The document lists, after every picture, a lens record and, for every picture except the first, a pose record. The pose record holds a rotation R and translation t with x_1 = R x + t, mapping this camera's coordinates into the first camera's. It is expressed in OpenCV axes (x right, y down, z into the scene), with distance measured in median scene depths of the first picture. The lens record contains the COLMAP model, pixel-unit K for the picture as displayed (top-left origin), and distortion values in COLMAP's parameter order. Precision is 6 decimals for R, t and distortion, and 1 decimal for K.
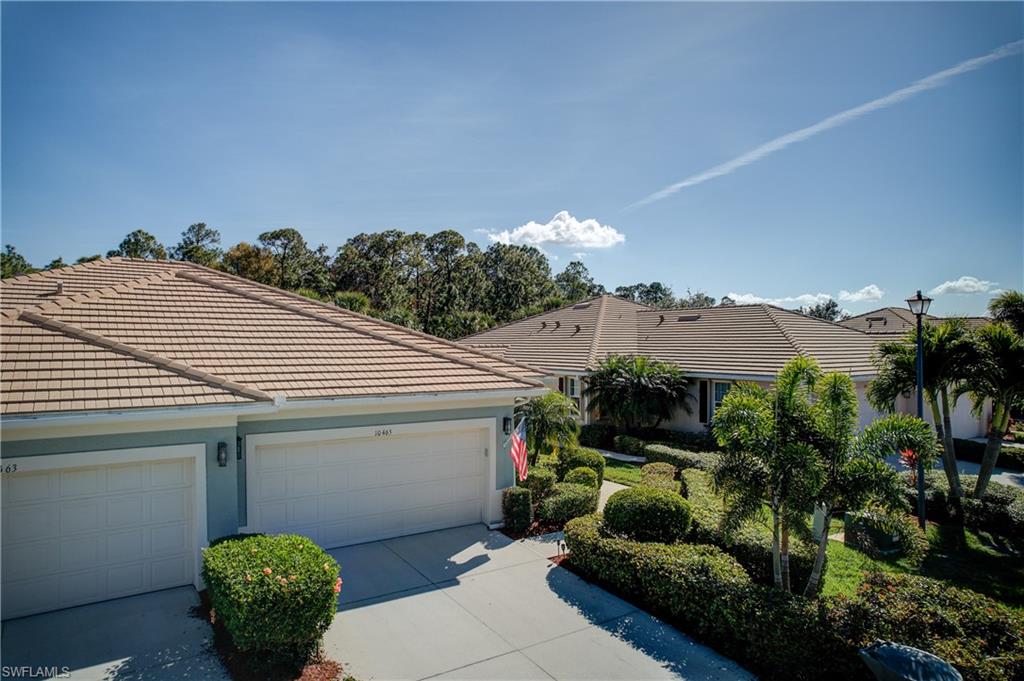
lens RADIAL K [[652.9, 0, 511.6], [0, 652.9, 353.7], [0, 0, 1]] dist [-0.075376, 0.065762]
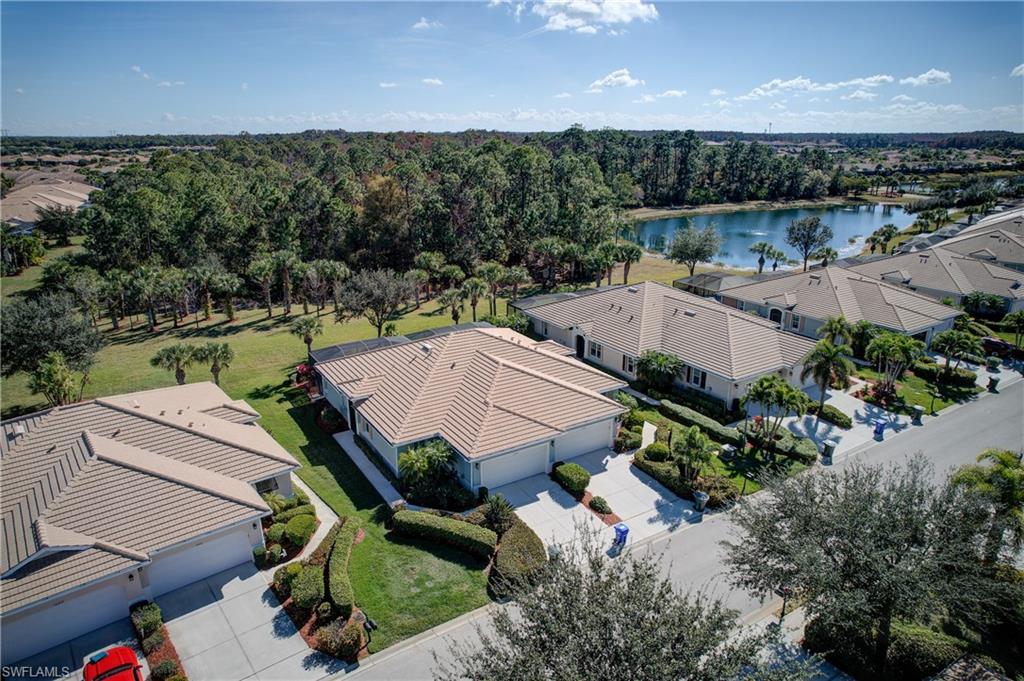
lens RADIAL K [[652.9, 0, 511.6], [0, 652.9, 353.7], [0, 0, 1]] dist [-0.075376, 0.065762]
pose [[0.999182, 0.008574, -0.039528, -0.193312], [0.004048, 0.951168, 0.308647, -0.579960], [0.040244, -0.308555, 0.950355, -0.961884]]
